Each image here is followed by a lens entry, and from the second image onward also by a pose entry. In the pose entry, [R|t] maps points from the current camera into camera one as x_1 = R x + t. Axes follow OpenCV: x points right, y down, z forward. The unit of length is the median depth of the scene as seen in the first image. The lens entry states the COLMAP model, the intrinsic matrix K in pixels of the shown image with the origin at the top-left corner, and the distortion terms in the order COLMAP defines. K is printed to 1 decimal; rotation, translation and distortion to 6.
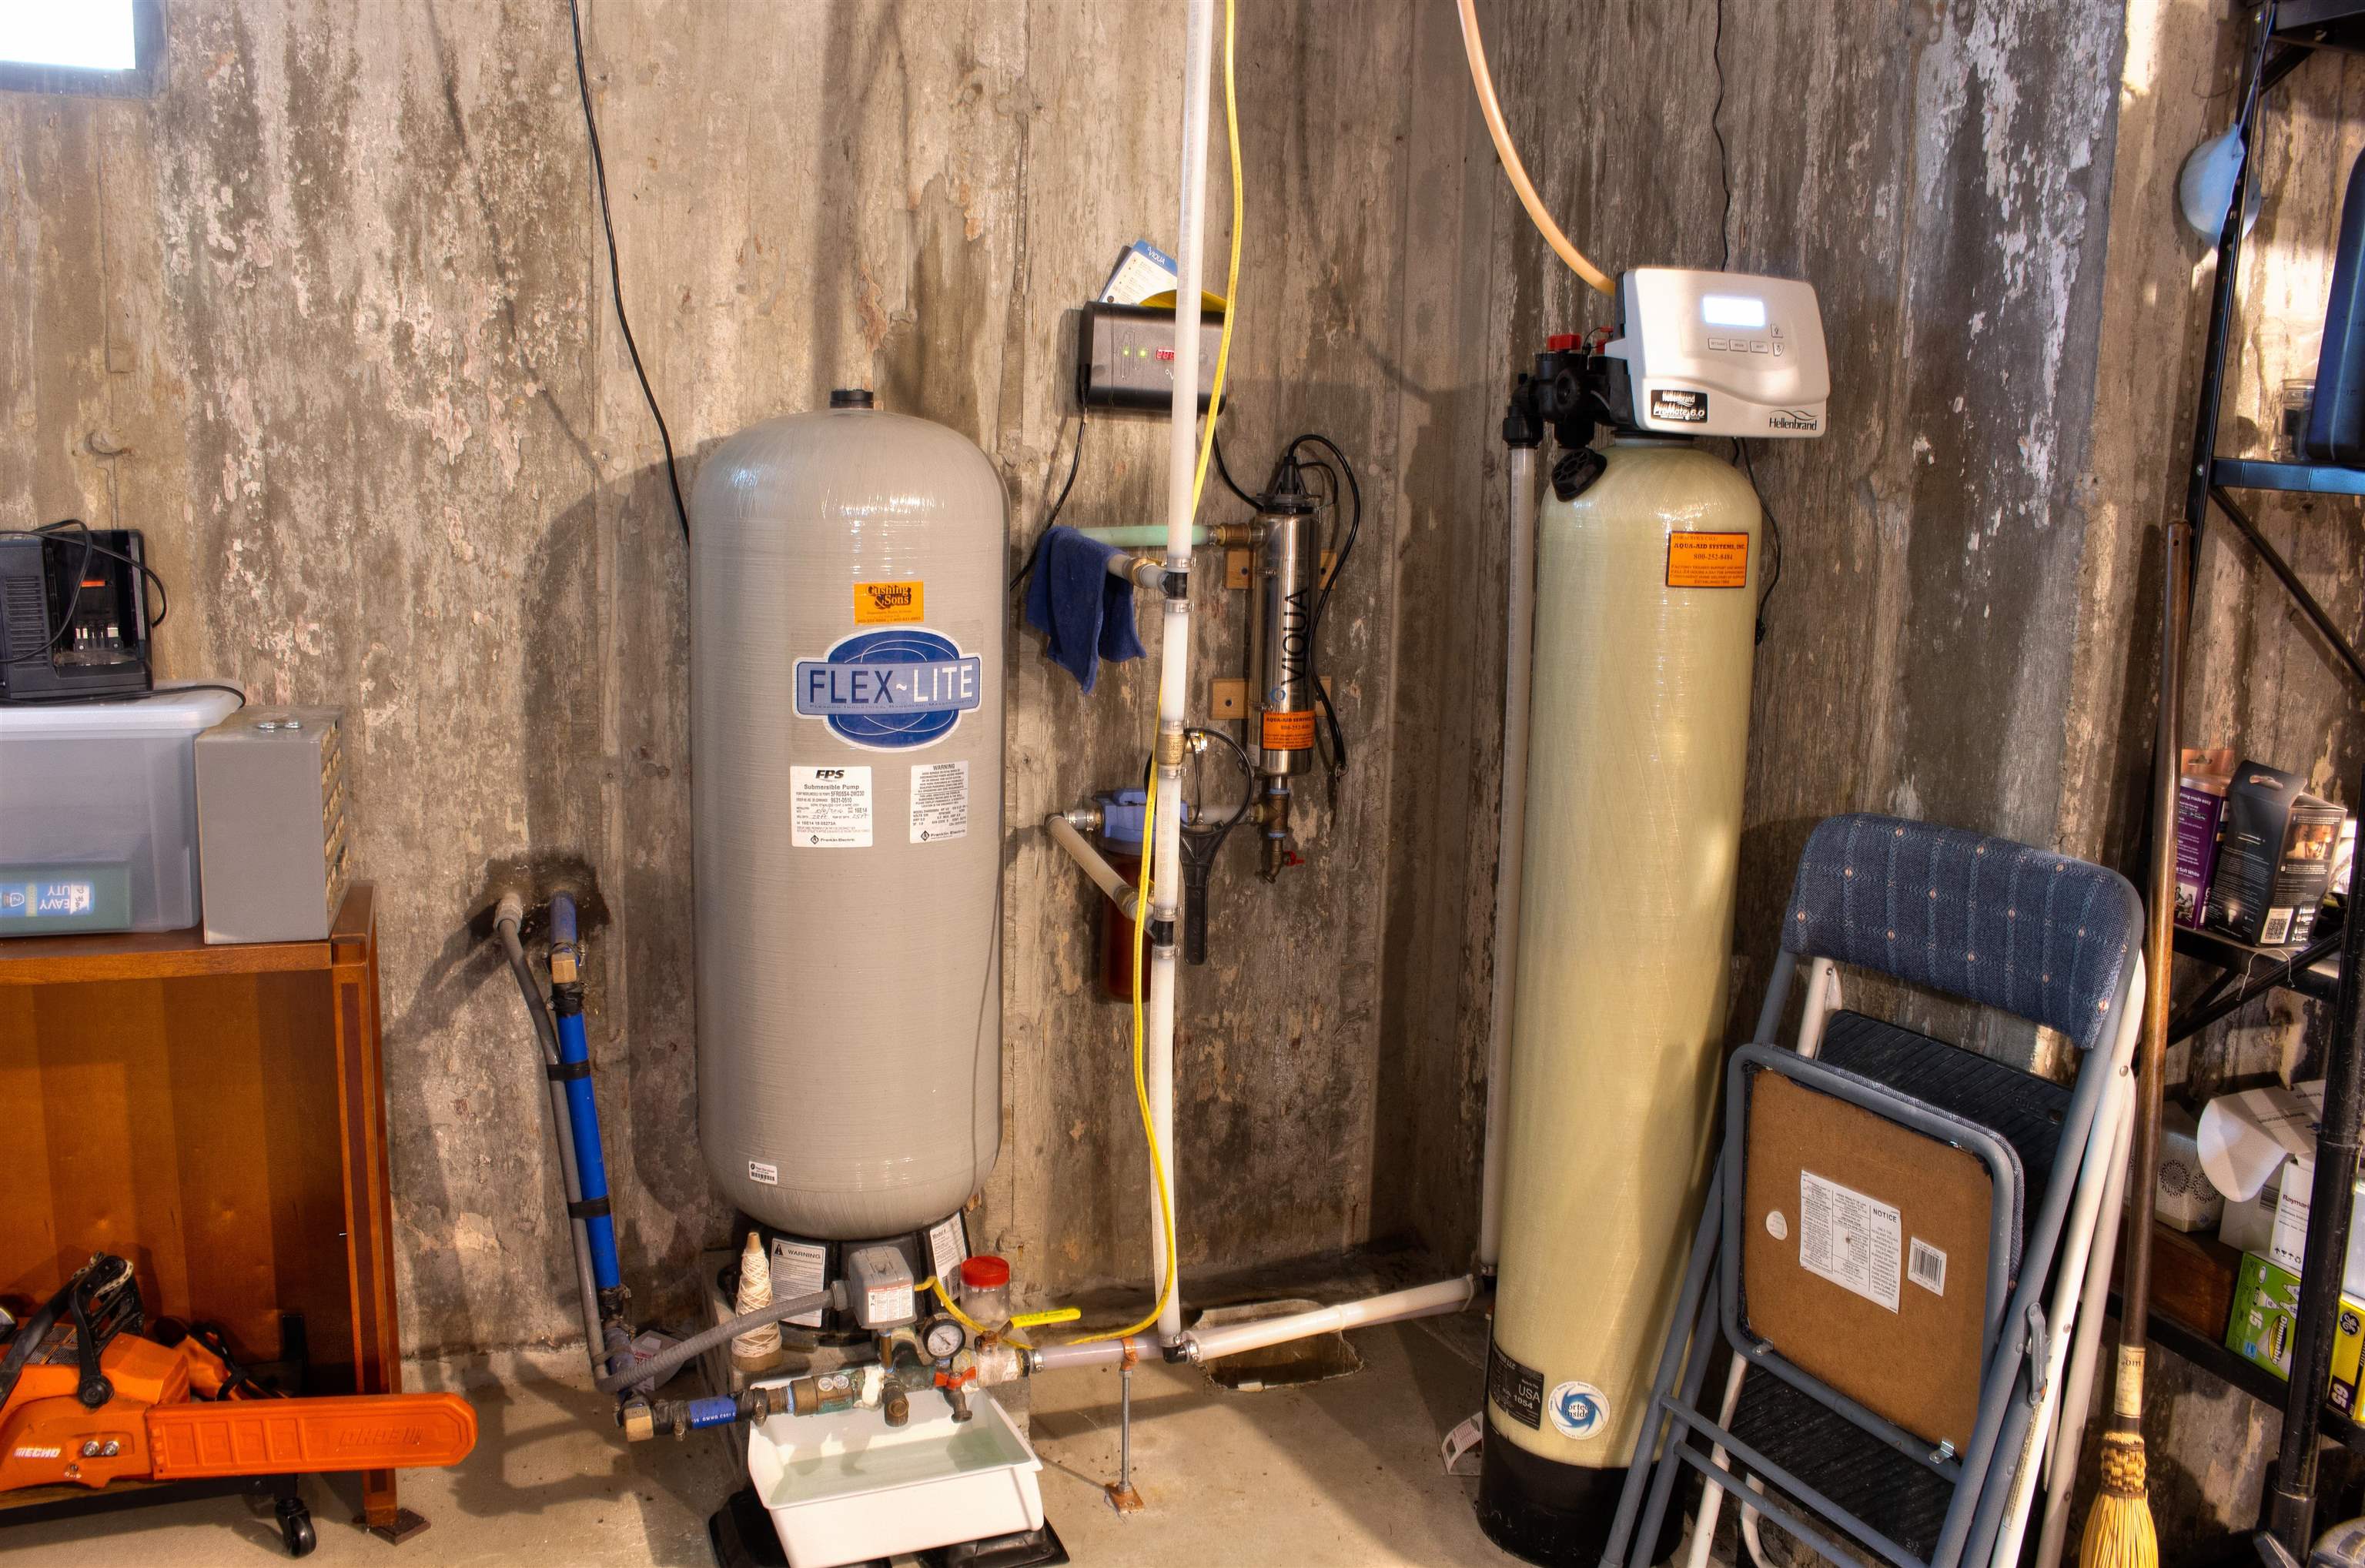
lens RADIAL K [[1944.8, 0, 1182.5], [0, 1944.8, 784.0], [0, 0, 1]] dist [-0.170801, 0.133188]
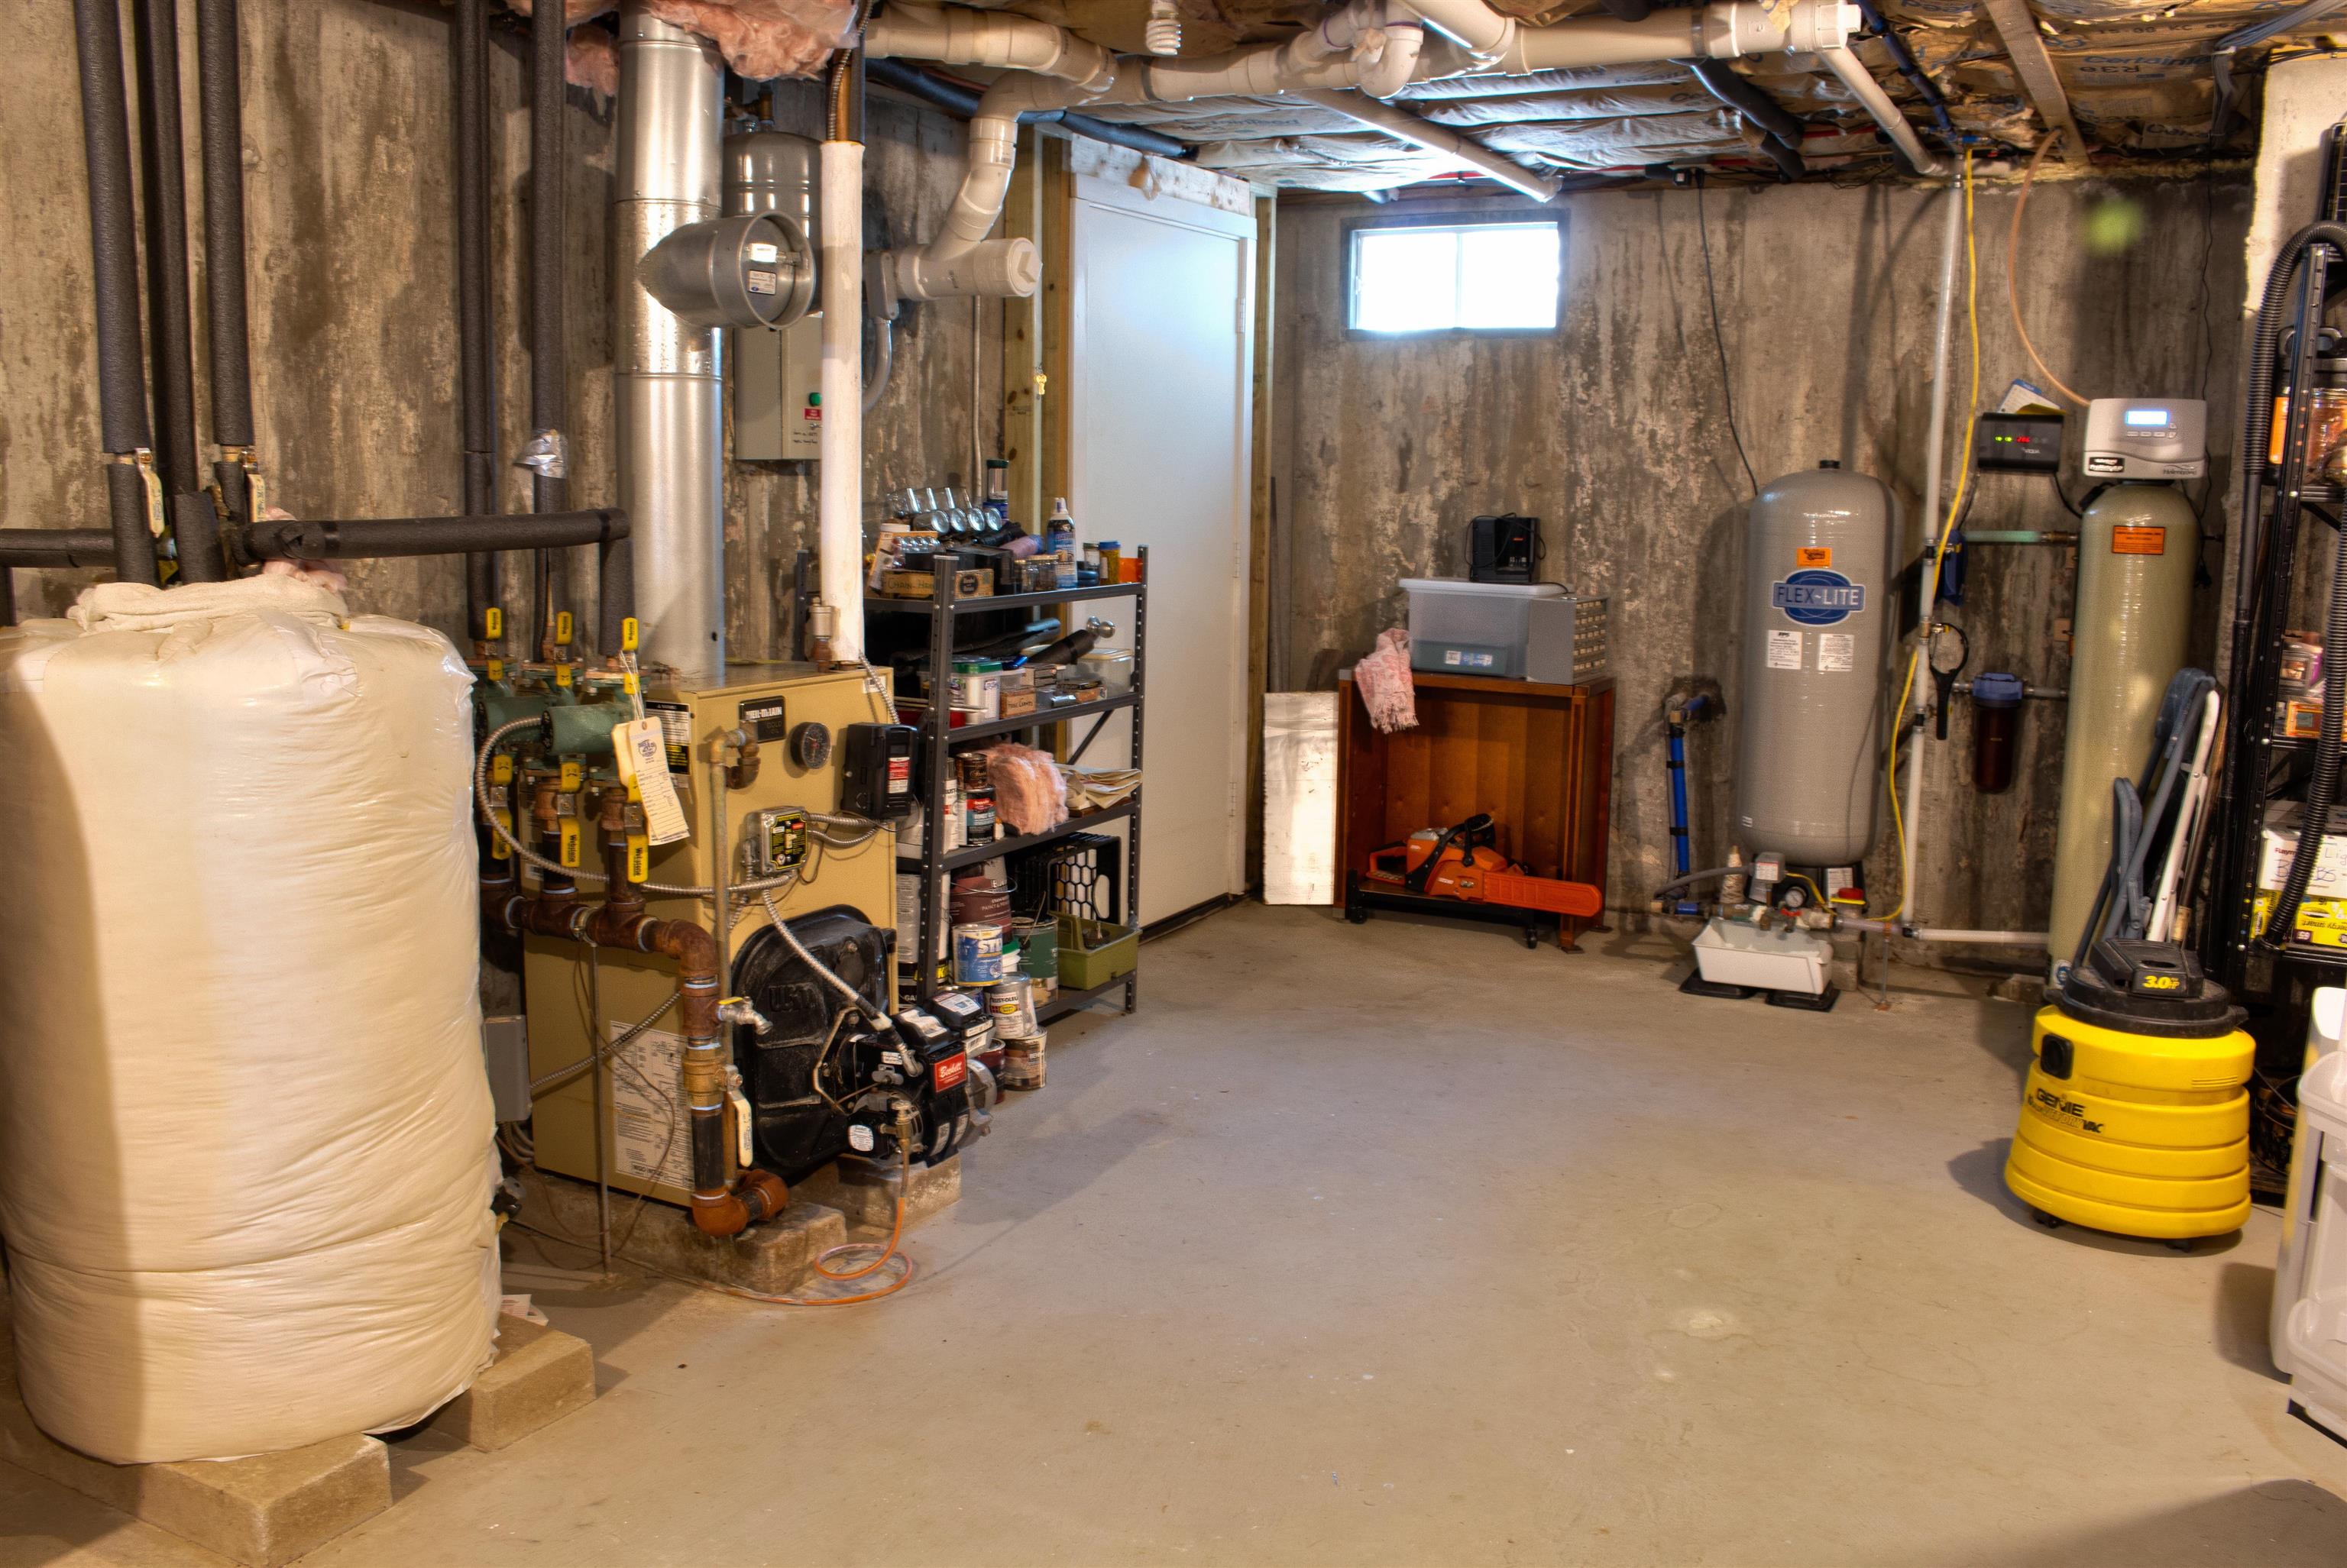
lens RADIAL K [[2003.9, 0, 1173.5], [0, 2003.9, 784.0], [0, 0, 1]] dist [-0.107938, 0.012580]
pose [[0.649599, 0.101512, -0.753470, 1.032892], [-0.125750, 0.991742, 0.025198, 0.184941], [0.749806, 0.078380, 0.656999, -0.943286]]
